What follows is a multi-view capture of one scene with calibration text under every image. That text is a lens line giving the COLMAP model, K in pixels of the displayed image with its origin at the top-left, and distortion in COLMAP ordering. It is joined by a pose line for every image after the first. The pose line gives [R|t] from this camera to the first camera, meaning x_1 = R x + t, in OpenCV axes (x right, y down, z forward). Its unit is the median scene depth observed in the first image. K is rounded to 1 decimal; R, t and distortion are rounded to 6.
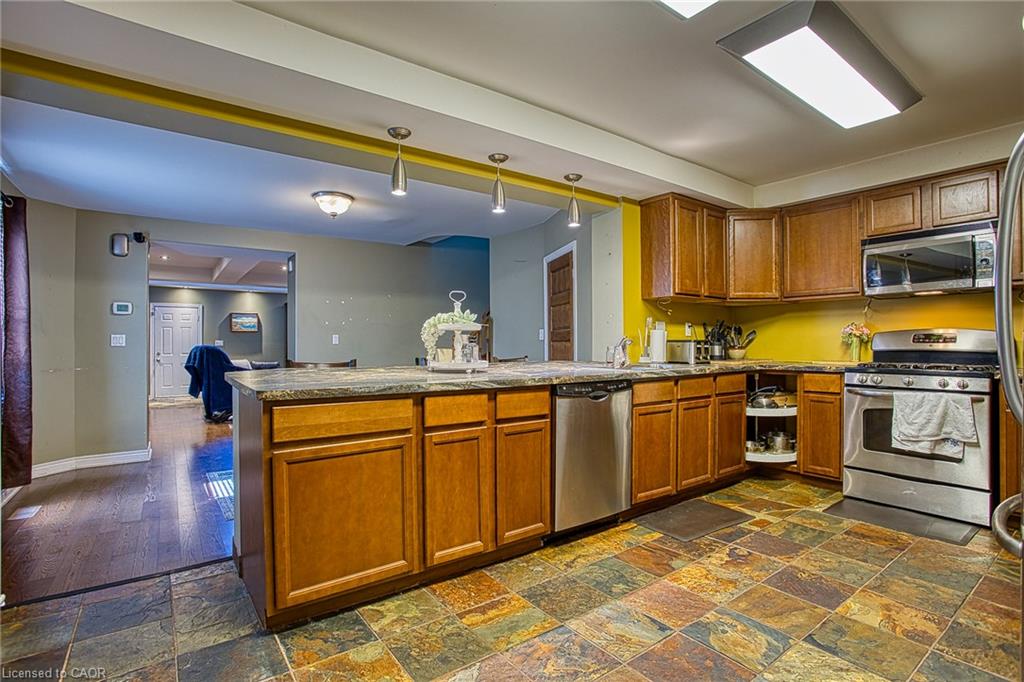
lens RADIAL K [[499.4, 0, 508.4], [0, 499.4, 336.1], [0, 0, 1]] dist [-0.055104, 0.015465]
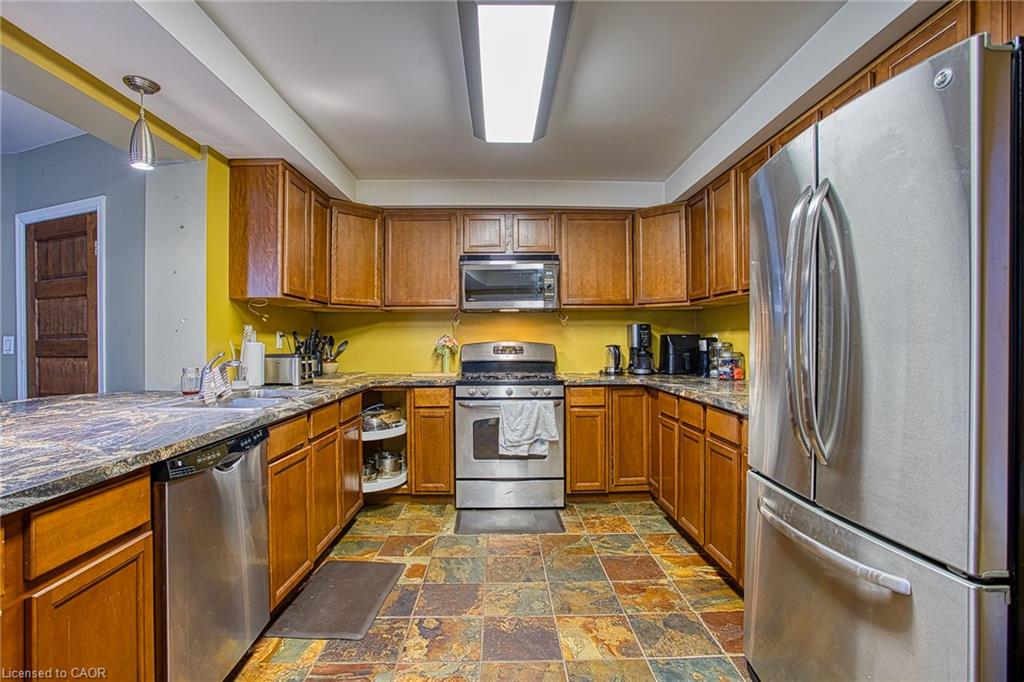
lens RADIAL K [[499.4, 0, 509.9], [0, 499.4, 341.4], [0, 0, 1]] dist [-0.055104, 0.015465]
pose [[0.578681, -0.001556, 0.815552, -0.078301], [-0.006985, 0.999952, 0.006864, -0.023345], [-0.815524, -0.009669, 0.578642, 0.302145]]
